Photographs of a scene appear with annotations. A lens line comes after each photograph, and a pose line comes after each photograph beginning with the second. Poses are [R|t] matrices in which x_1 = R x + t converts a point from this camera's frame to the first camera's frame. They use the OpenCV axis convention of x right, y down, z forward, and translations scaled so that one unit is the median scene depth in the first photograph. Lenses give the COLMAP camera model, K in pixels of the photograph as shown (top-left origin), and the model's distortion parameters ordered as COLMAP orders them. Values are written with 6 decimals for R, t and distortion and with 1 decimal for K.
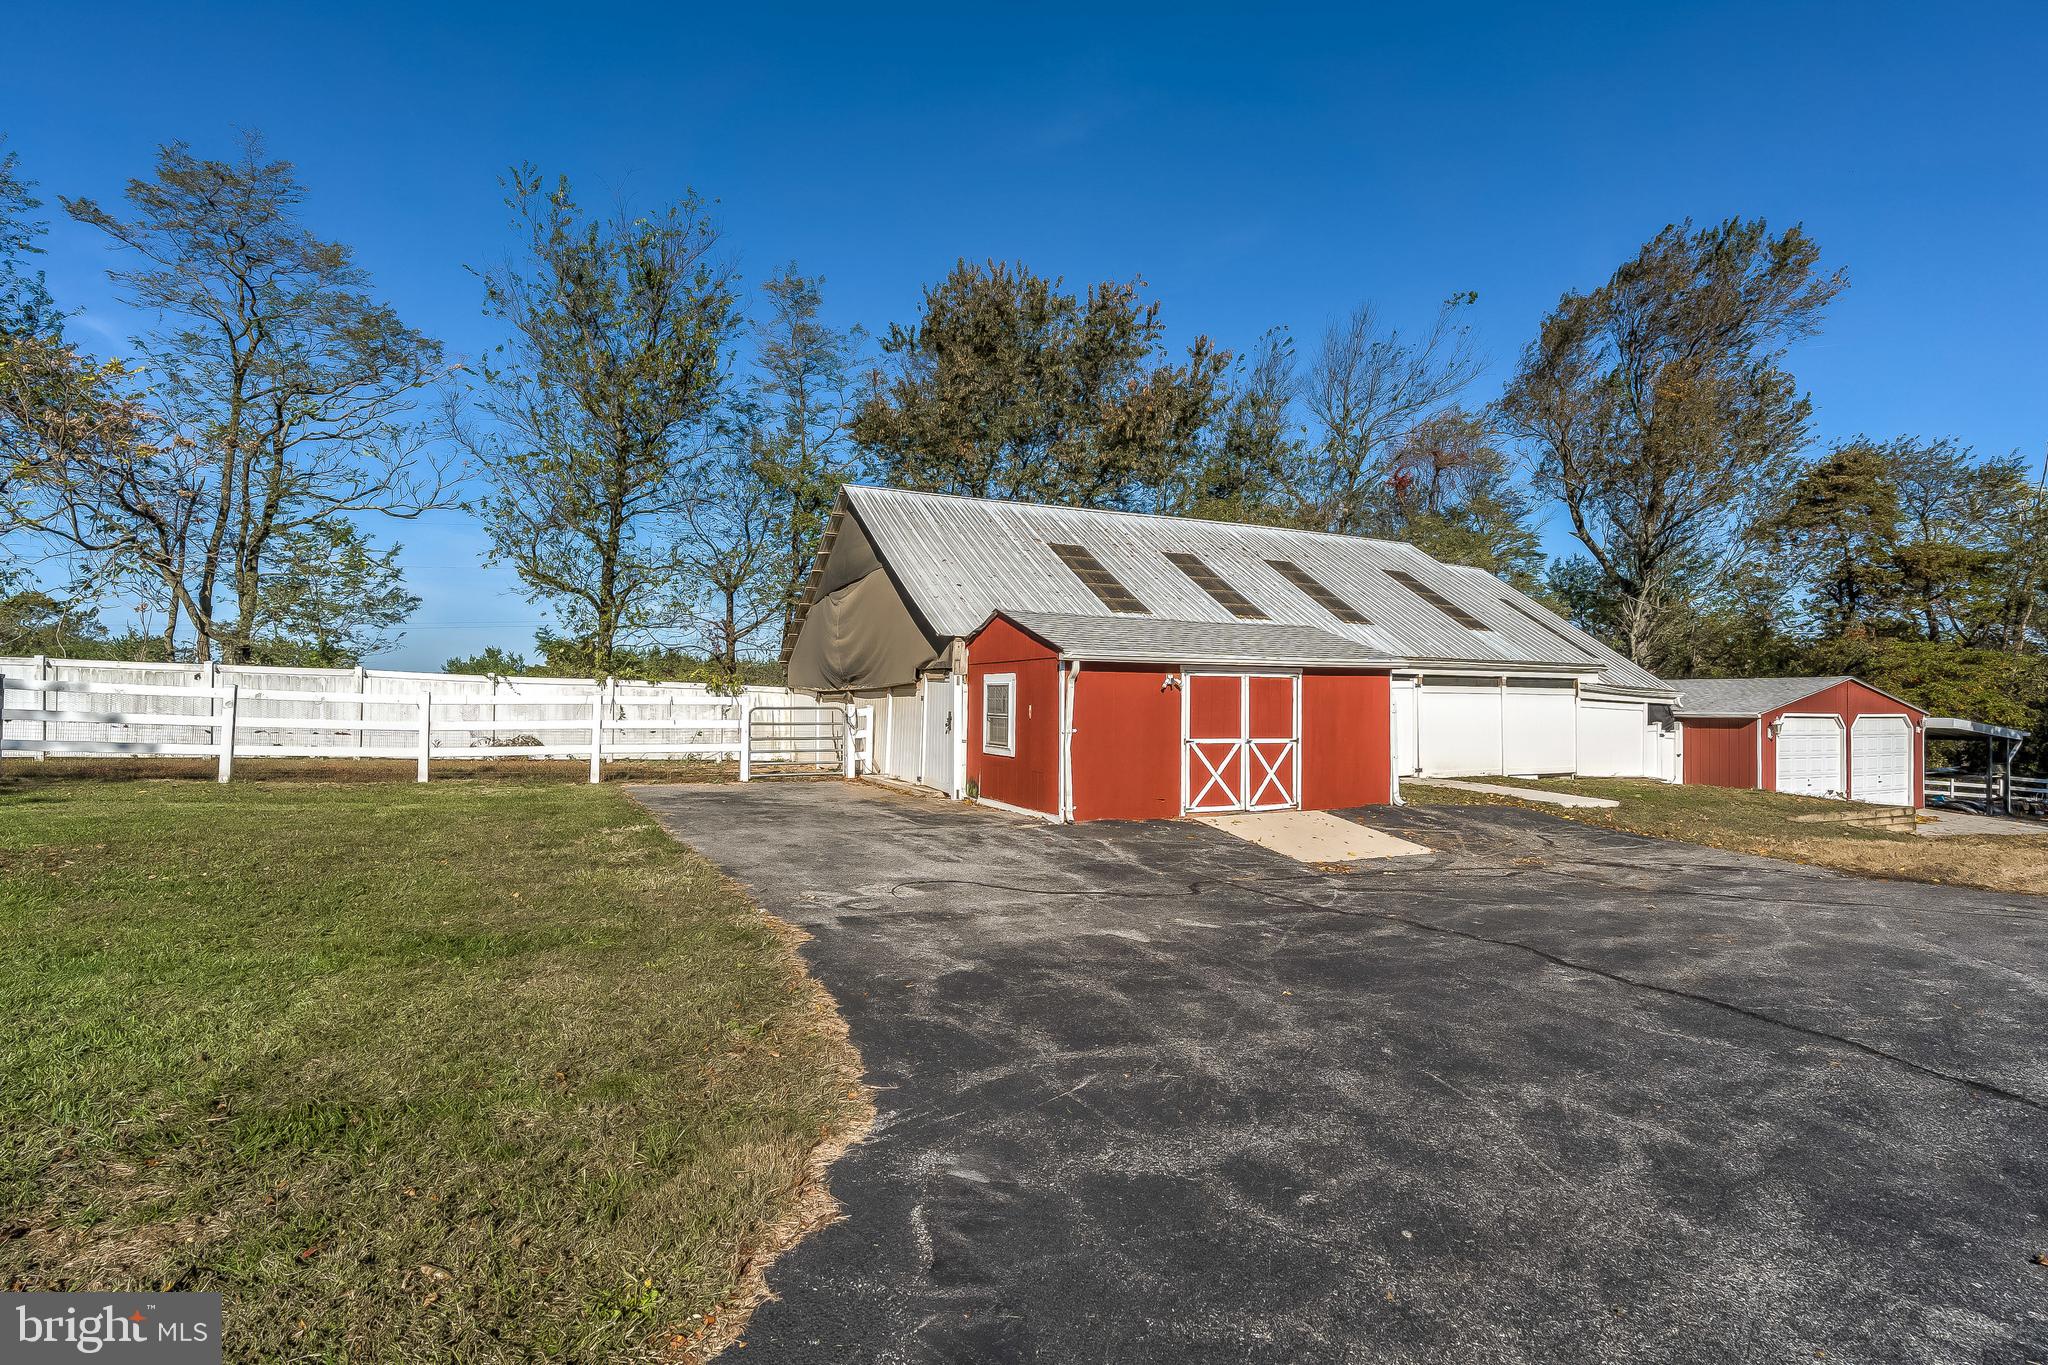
lens RADIAL K [[948.9, 0, 1022.5], [0, 948.9, 701.3], [0, 0, 1]] dist [-0.012377, -0.000050]
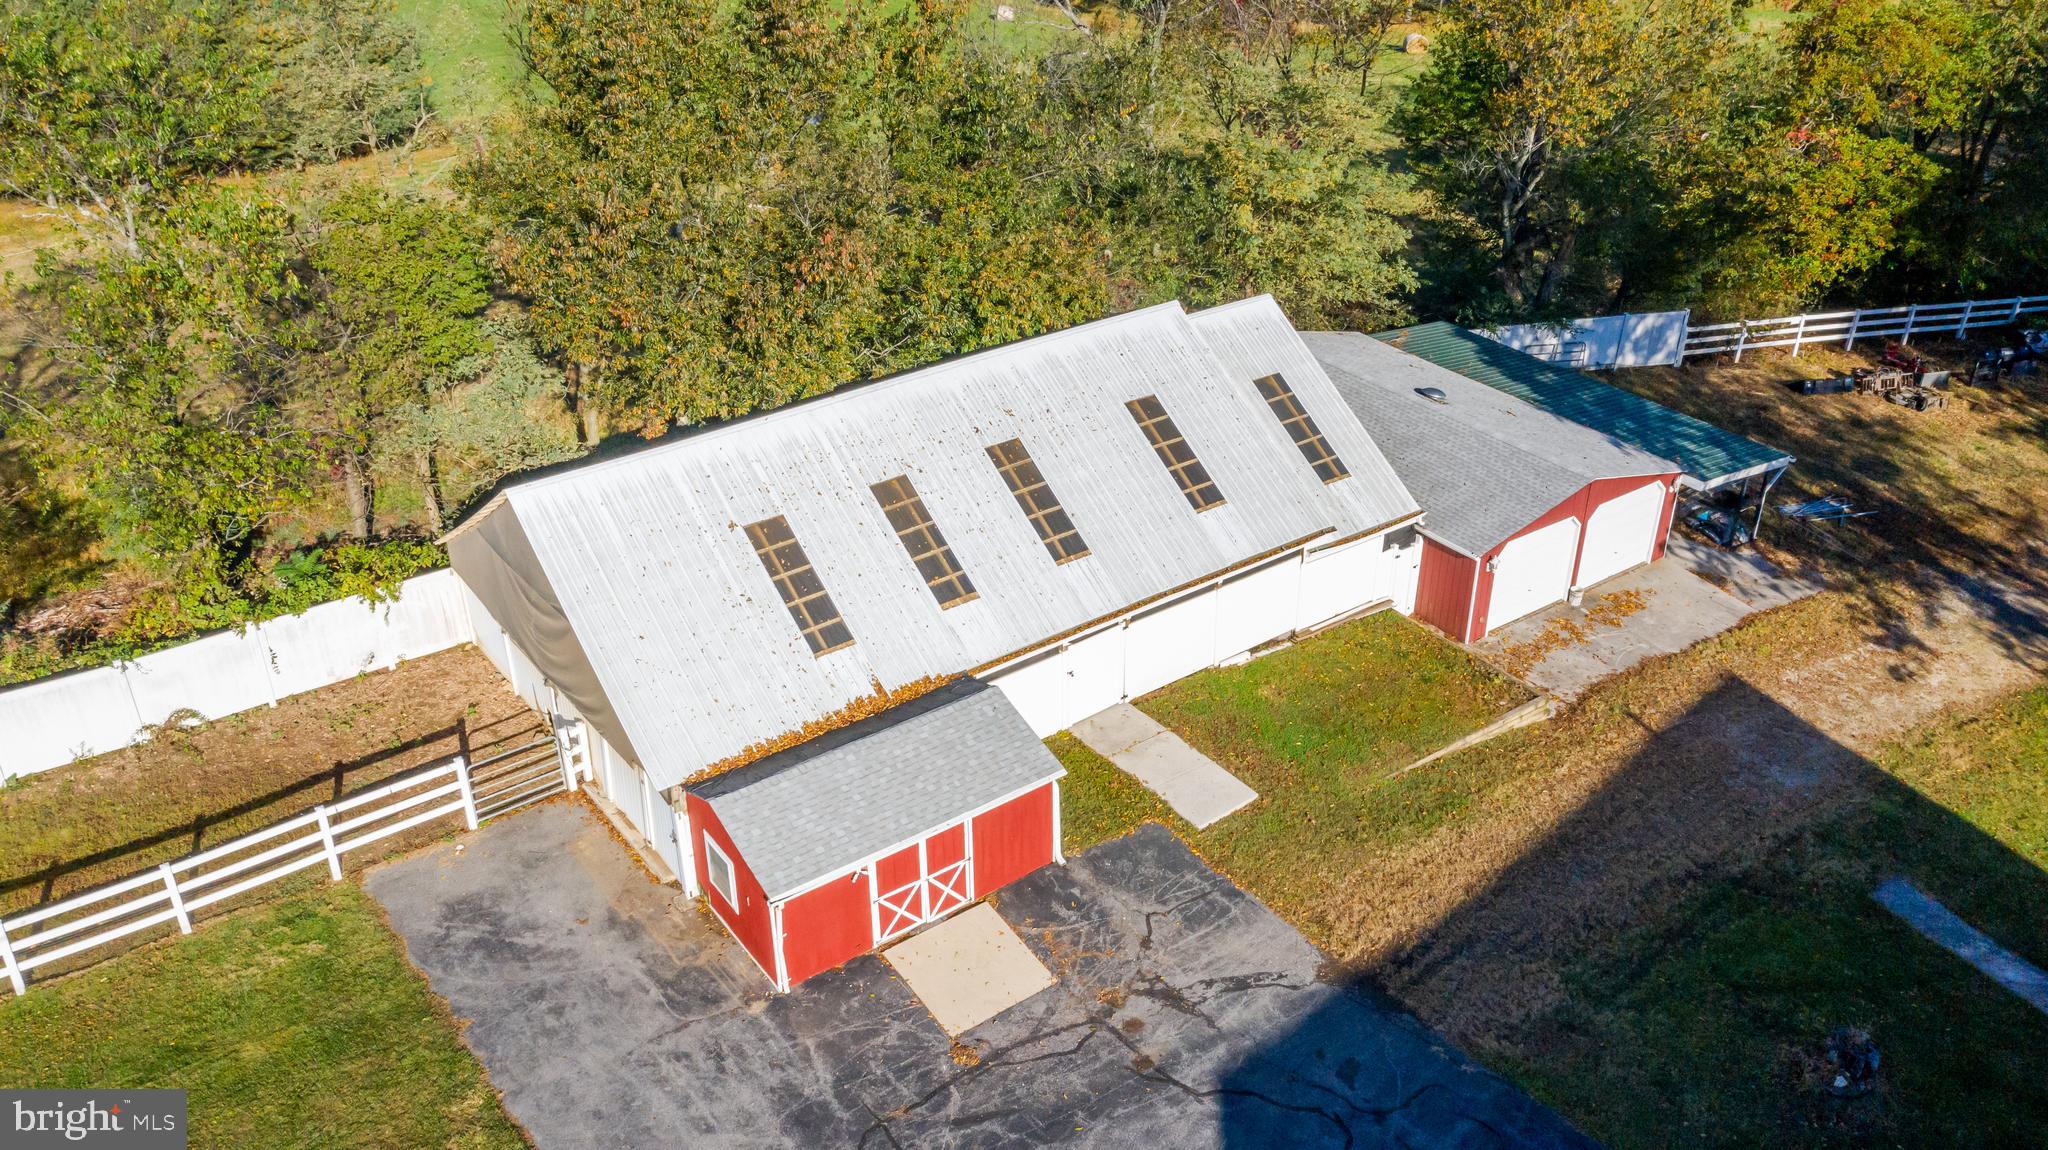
lens RADIAL K [[1612.9, 0, 1036.5], [0, 1612.9, 573.2], [0, 0, 1]] dist [-0.009739, 0.033641]
pose [[0.984279, -0.097477, 0.147287, 0.076971], [0.010821, 0.865626, 0.500575, -0.983552], [-0.176290, -0.491111, 0.853072, -0.459015]]
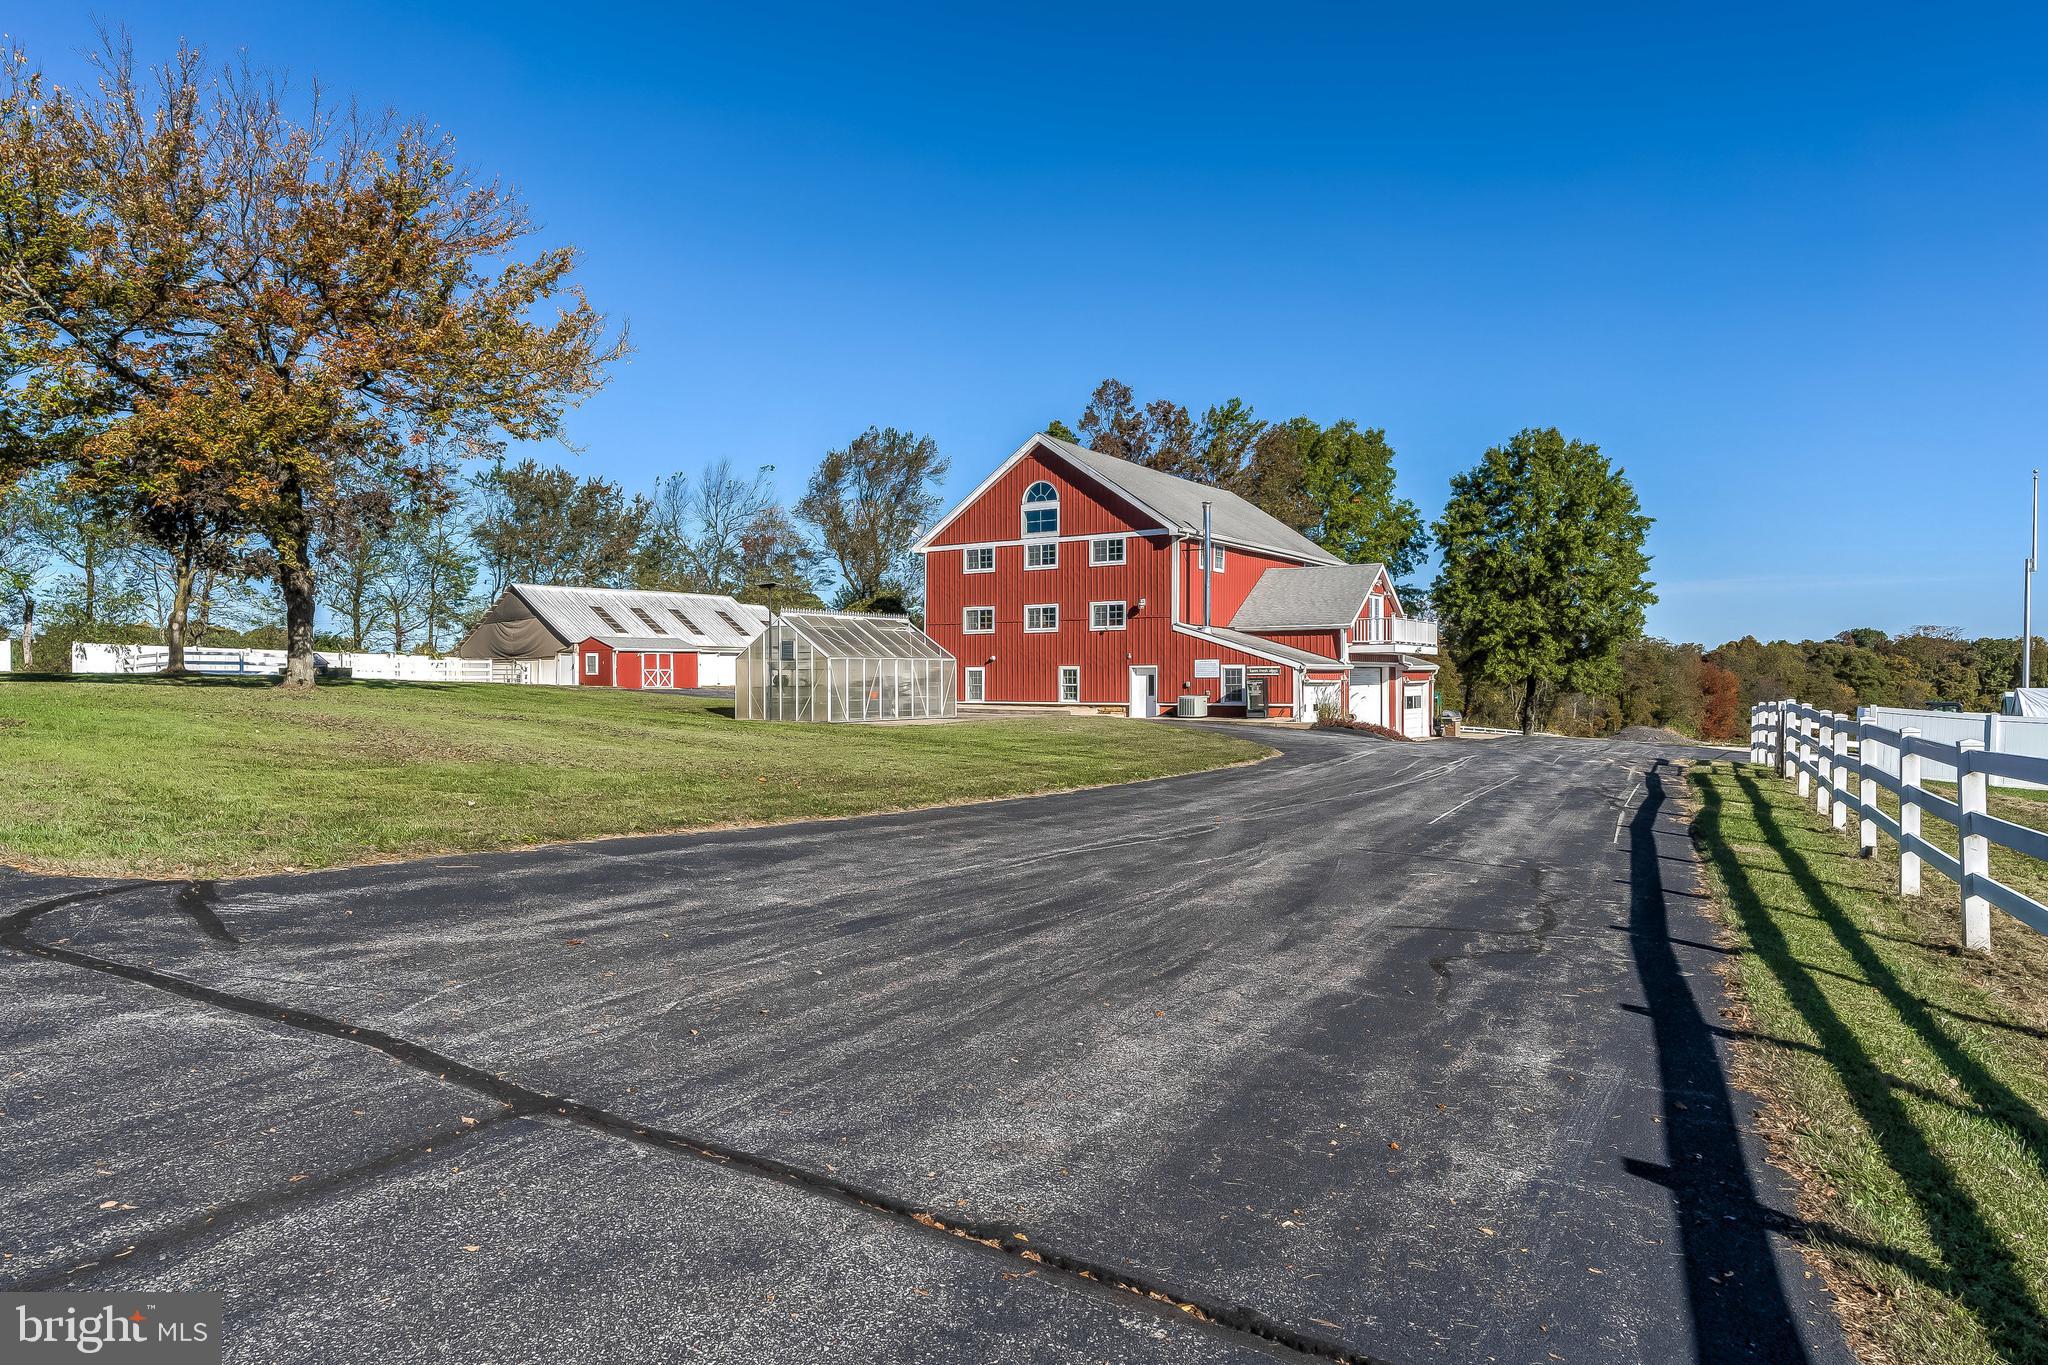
lens RADIAL K [[1250.7, 0, 1024.0], [0, 1250.7, 682.5], [0, 0, 1]] dist [0.001868, 0.001497]
pose [[0.875550, -0.009720, 0.483029, -0.660556], [0.005861, 0.999938, 0.009499, 0.034952], [-0.483092, -0.005486, 0.875553, -2.981258]]
